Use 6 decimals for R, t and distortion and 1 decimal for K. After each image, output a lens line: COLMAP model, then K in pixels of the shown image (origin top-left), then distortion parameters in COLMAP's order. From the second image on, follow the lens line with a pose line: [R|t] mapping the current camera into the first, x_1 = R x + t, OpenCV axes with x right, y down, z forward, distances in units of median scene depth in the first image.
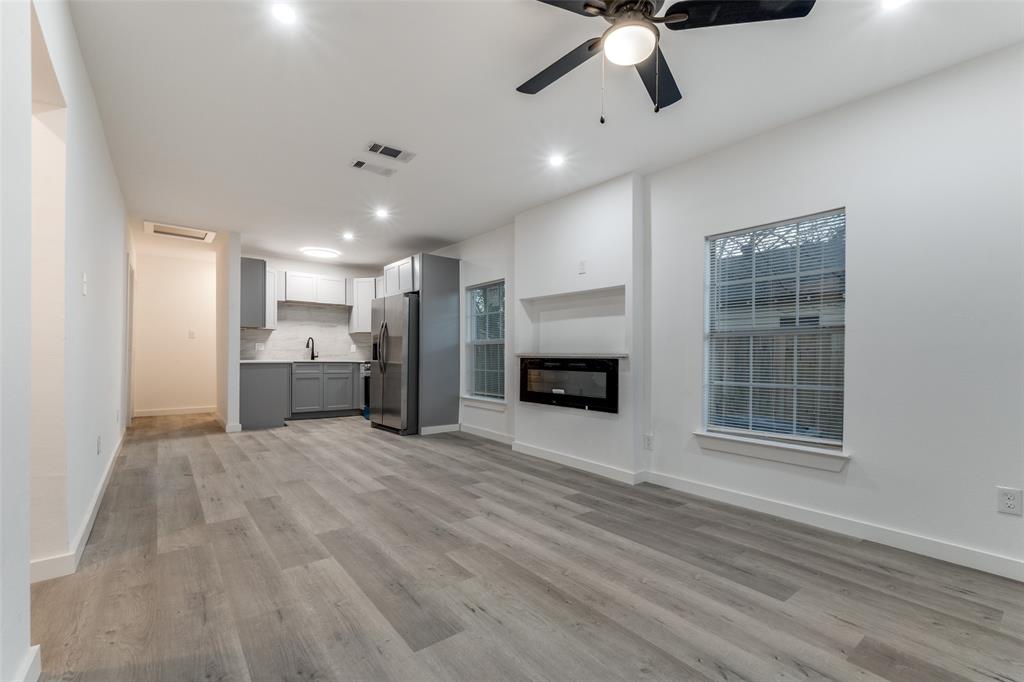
lens RADIAL K [[440.9, 0, 509.1], [0, 440.9, 361.0], [0, 0, 1]] dist [-0.008433, -0.000010]
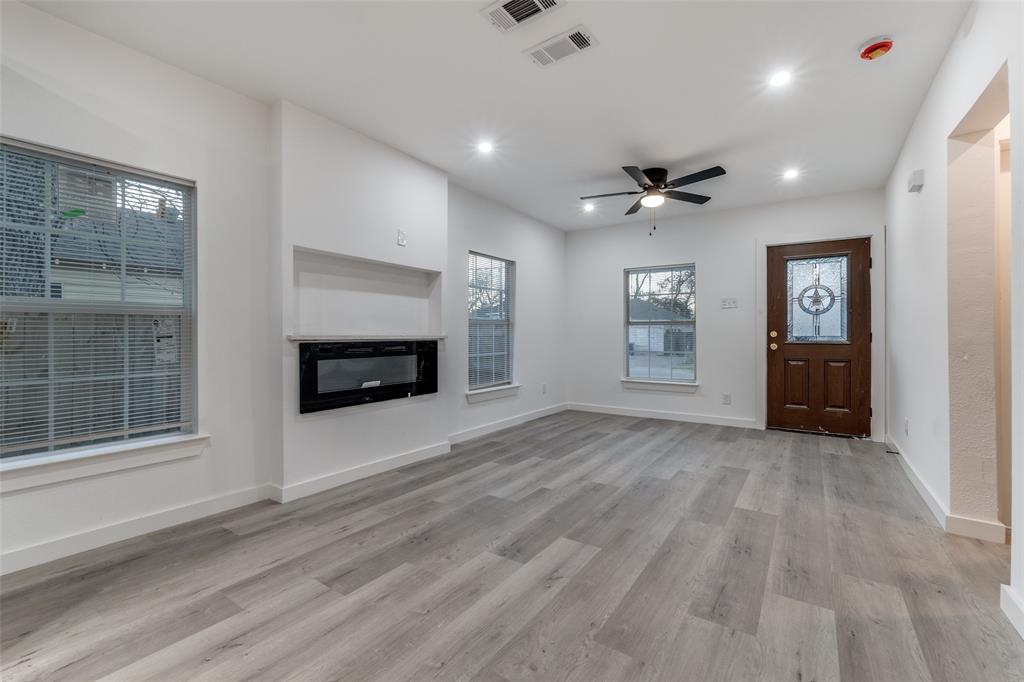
lens RADIAL K [[438.7, 0, 510.0], [0, 438.7, 333.1], [0, 0, 1]] dist [-0.001913, 0.000048]
pose [[-0.291710, -0.006788, 0.956483, -0.818766], [0.006905, 0.999934, 0.009203, -0.031416], [-0.956482, 0.009289, -0.291643, 1.153820]]
